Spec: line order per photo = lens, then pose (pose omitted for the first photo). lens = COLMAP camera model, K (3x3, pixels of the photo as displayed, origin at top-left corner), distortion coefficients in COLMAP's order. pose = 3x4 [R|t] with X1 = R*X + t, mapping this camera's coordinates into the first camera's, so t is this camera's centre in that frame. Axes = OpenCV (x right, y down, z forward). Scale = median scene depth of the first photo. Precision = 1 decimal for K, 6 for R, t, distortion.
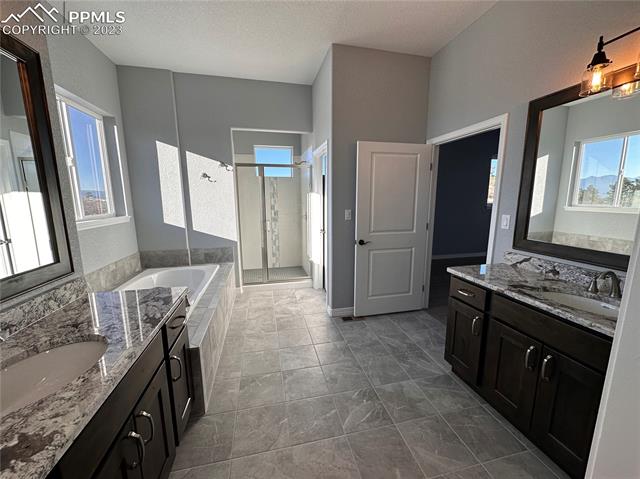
lens RADIAL K [[255.6, 0, 320.0], [0, 255.6, 239.5], [0, 0, 1]] dist [-0.000193, -0.000026]
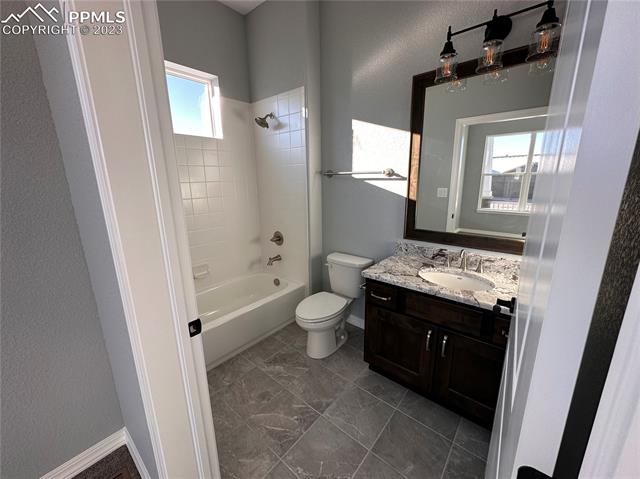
lens RADIAL K [[255.6, 0, 320.0], [0, 255.6, 239.5], [0, 0, 1]] dist [-0.000193, -0.000026]
pose [[0.781540, -0.150459, 0.605440, -0.072209], [0.116933, 0.988611, 0.094737, -0.094051], [-0.612798, -0.003245, 0.790233, 0.492737]]
